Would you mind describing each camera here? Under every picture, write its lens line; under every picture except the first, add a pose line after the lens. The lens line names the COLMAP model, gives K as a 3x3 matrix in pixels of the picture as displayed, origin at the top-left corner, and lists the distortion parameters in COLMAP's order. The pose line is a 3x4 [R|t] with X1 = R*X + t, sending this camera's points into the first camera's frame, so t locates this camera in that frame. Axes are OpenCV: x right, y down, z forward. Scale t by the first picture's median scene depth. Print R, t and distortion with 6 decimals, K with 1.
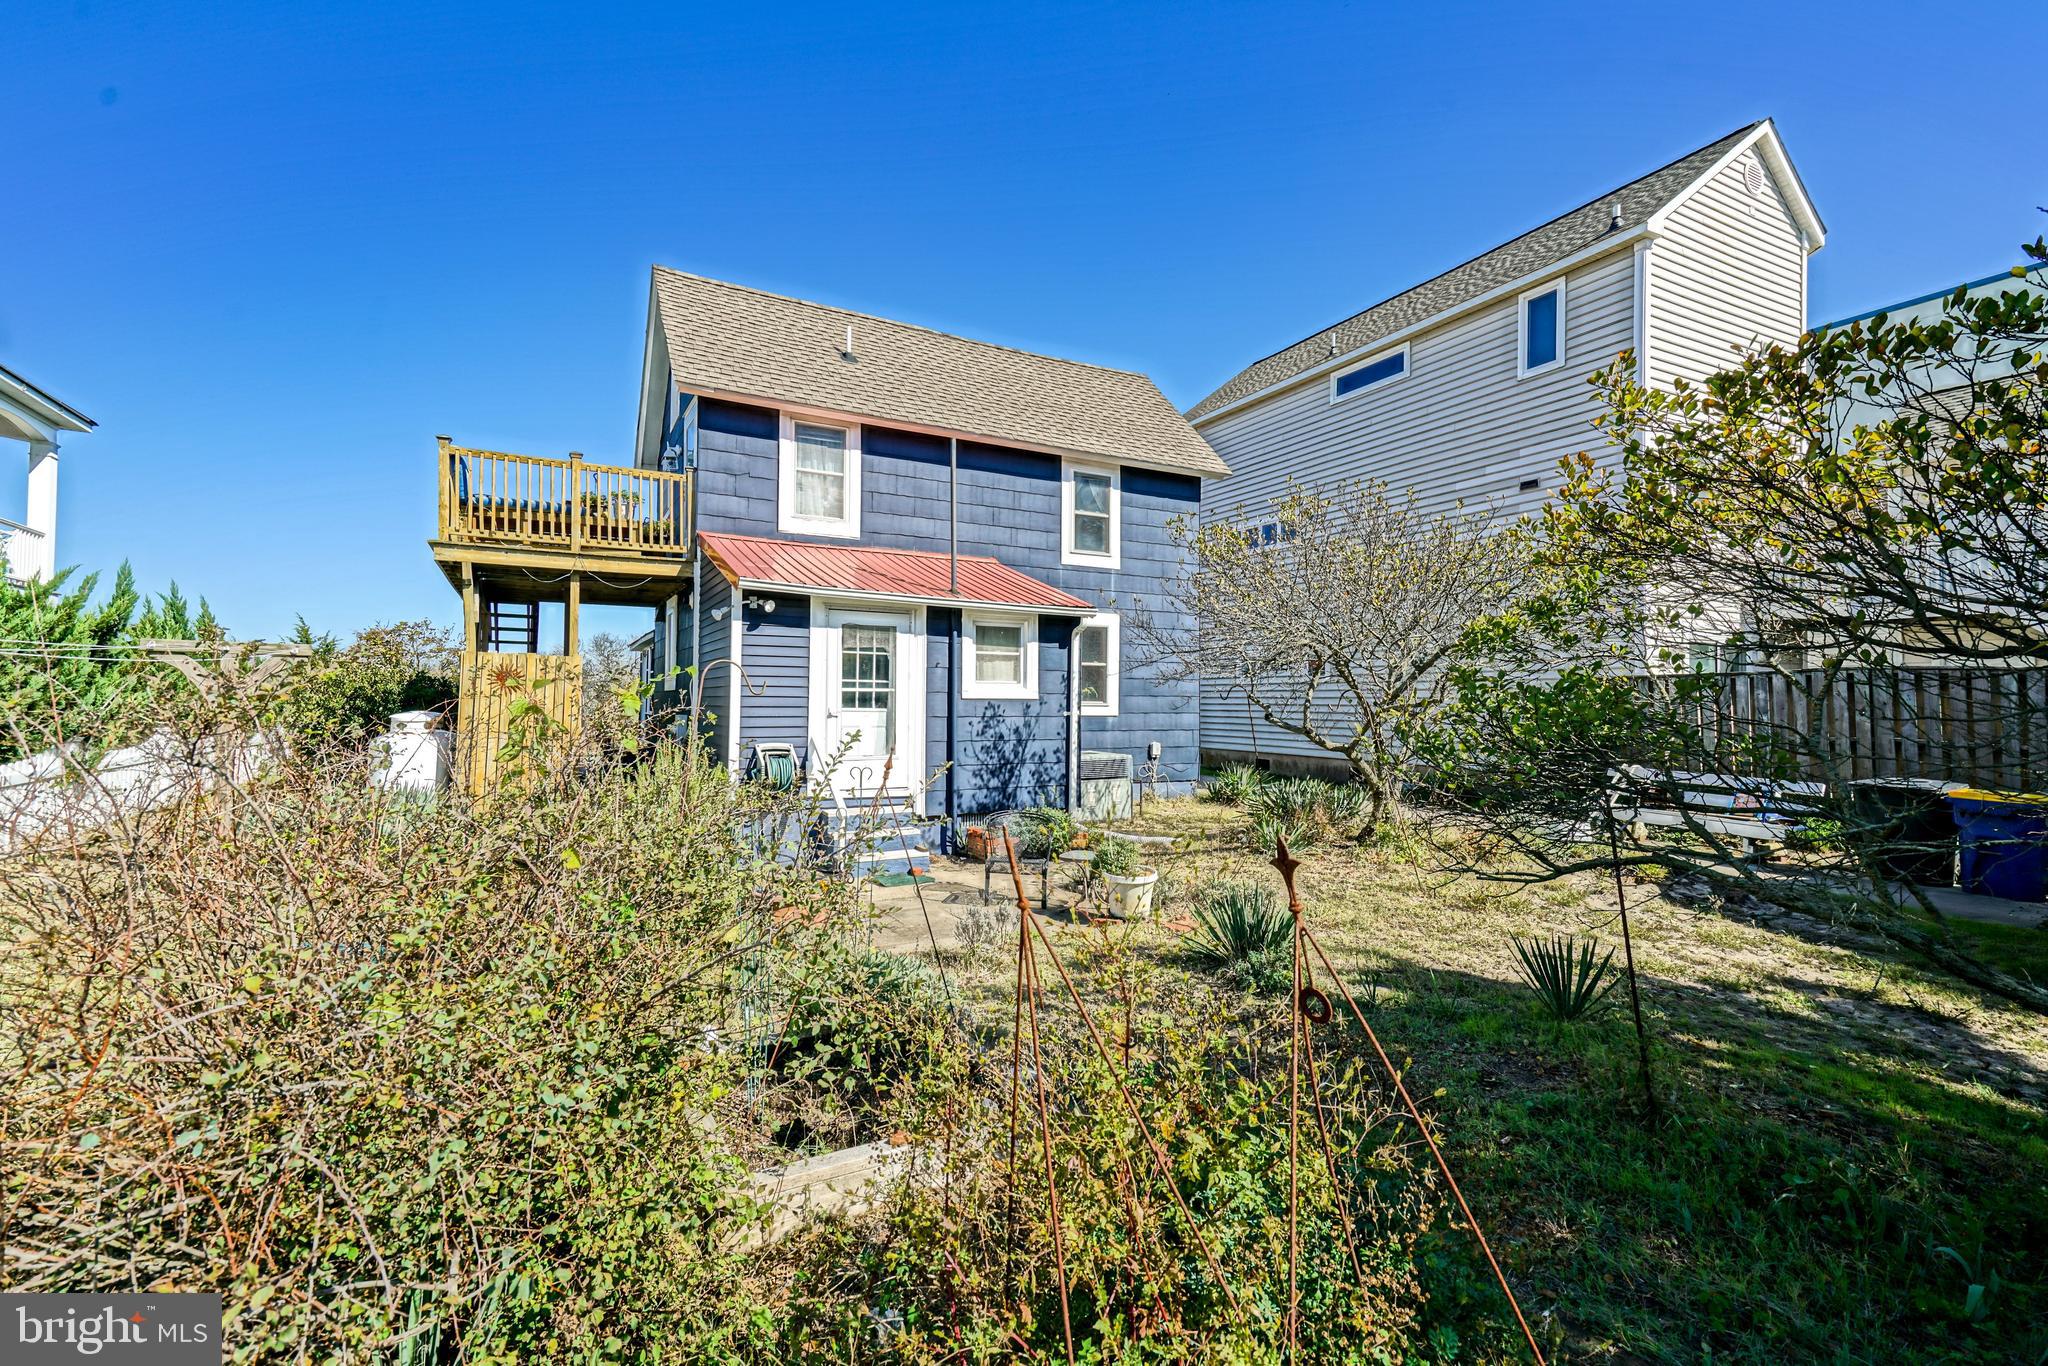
lens RADIAL K [[885.9, 0, 1019.8], [0, 885.9, 687.4], [0, 0, 1]] dist [0.001706, 0.000044]
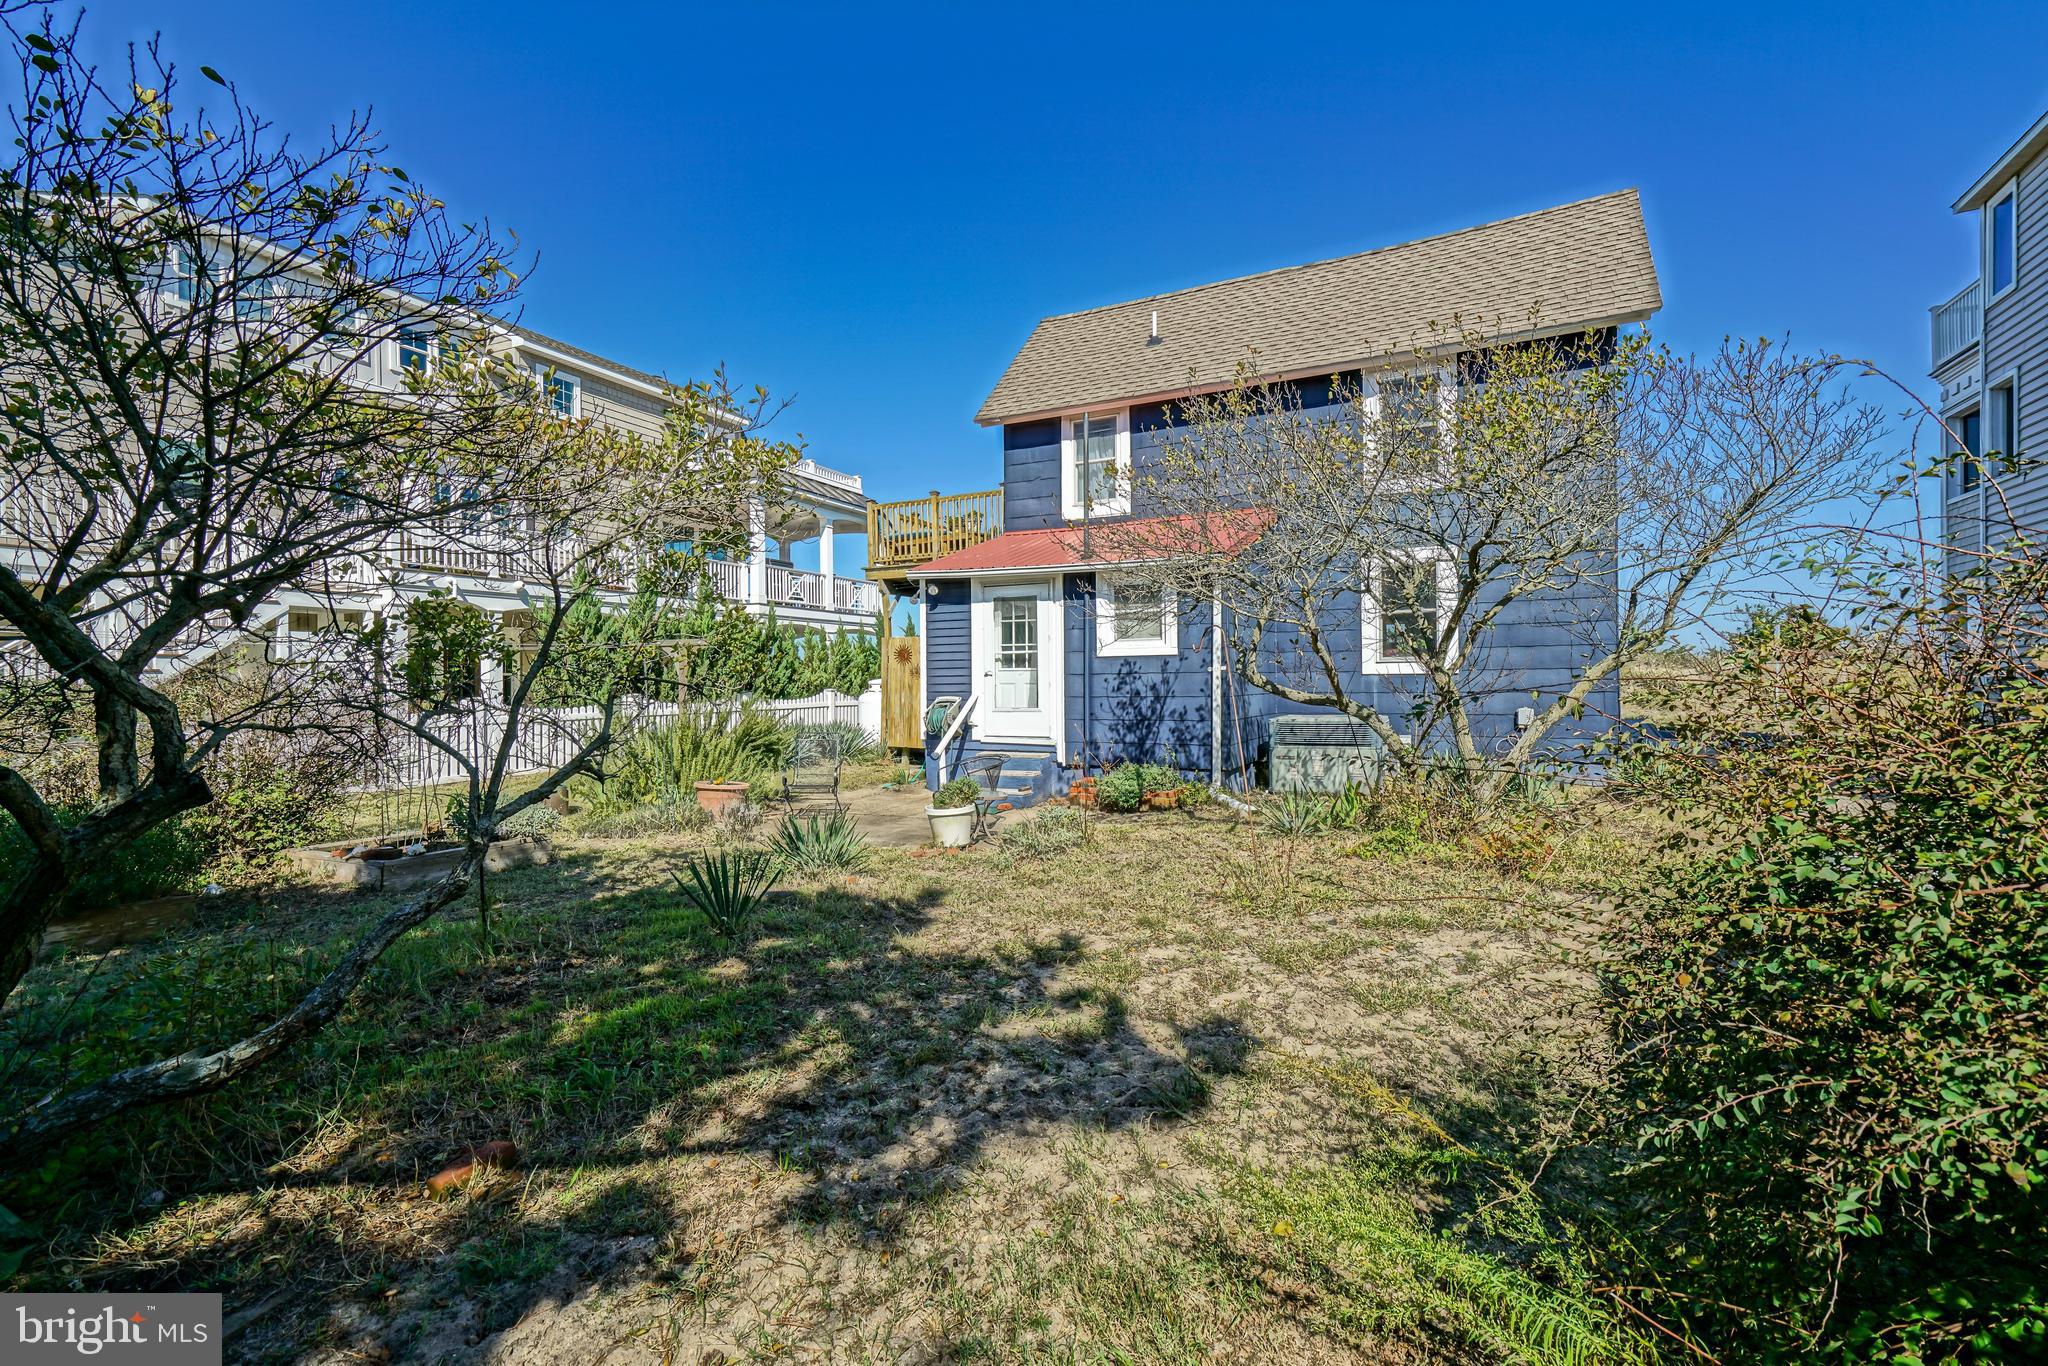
lens RADIAL K [[885.9, 0, 1015.7], [0, 885.9, 686.4], [0, 0, 1]] dist [0.001706, 0.000044]
pose [[0.559415, -0.006386, -0.828863, 0.746633], [0.027713, 0.999555, 0.011003, 0.032957], [0.828425, -0.029126, 0.559343, 0.317357]]
